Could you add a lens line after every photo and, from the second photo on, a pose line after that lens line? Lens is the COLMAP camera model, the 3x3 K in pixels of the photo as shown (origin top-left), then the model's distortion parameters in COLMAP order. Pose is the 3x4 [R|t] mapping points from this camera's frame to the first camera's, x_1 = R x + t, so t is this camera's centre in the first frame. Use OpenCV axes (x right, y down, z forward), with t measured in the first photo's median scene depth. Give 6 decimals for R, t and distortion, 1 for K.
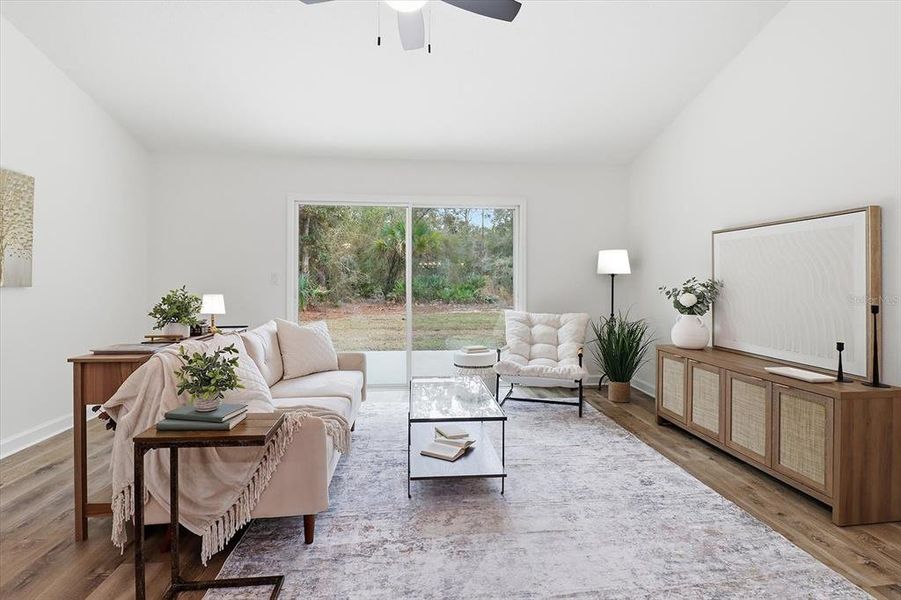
lens RADIAL K [[444.6, 0, 450.2], [0, 444.6, 278.8], [0, 0, 1]] dist [0.002287, -0.011548]
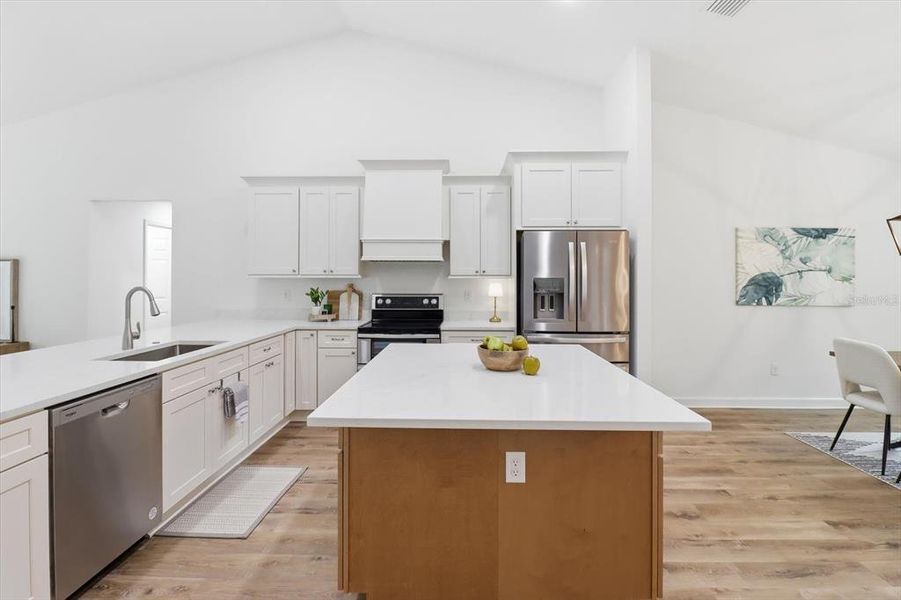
lens RADIAL K [[429.5, 0, 451.9], [0, 429.5, 272.9], [0, 0, 1]] dist [-0.000466, -0.011914]
pose [[0.115846, 0.007709, 0.993237, -0.607459], [-0.006026, 0.999957, -0.007058, -0.071040], [-0.993249, -0.005167, 0.115888, -0.980056]]
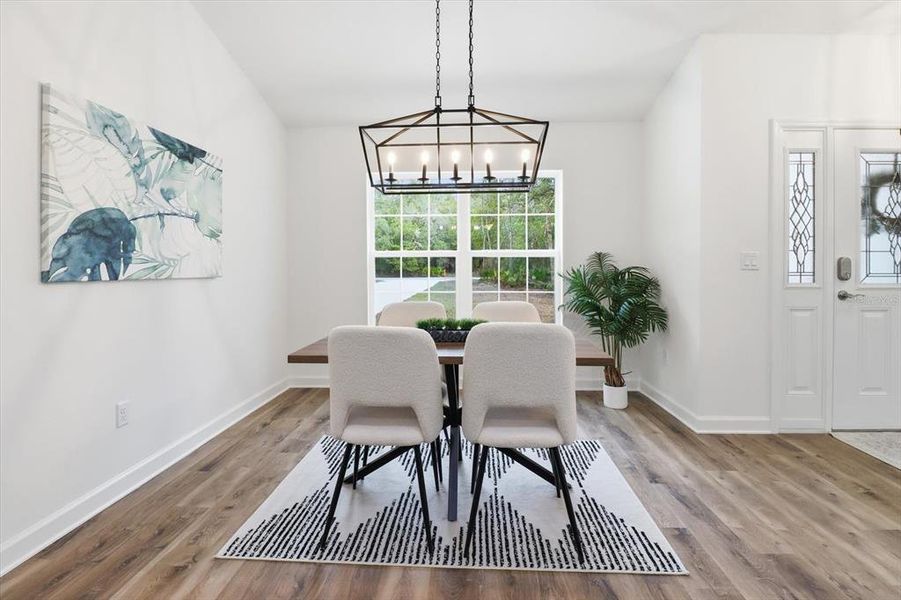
lens RADIAL K [[429.5, 0, 451.9], [0, 429.5, 272.9], [0, 0, 1]] dist [-0.000466, -0.011914]
pose [[-0.990276, -0.001147, 0.139112, 0.328585], [0.000637, 0.999918, 0.012779, 0.001329], [-0.139116, 0.012744, -0.990194, -1.290017]]
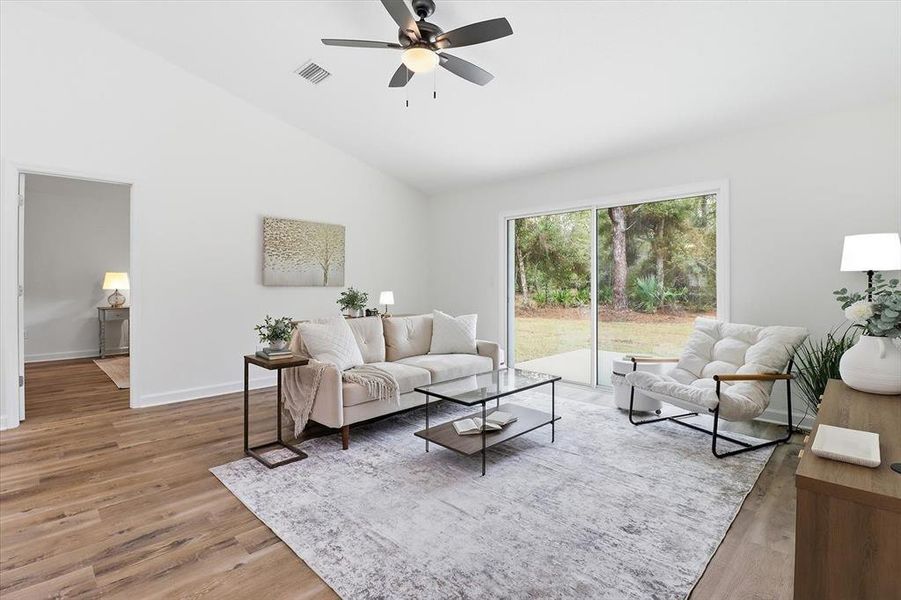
lens RADIAL K [[423.8, 0, 450.4], [0, 423.8, 284.6], [0, 0, 1]] dist [-0.001023, -0.011249]
pose [[0.640994, 0.000414, -0.767546, 0.672465], [0.004686, 0.999979, 0.004453, 0.004926], [0.767531, -0.006451, 0.640979, 0.208237]]
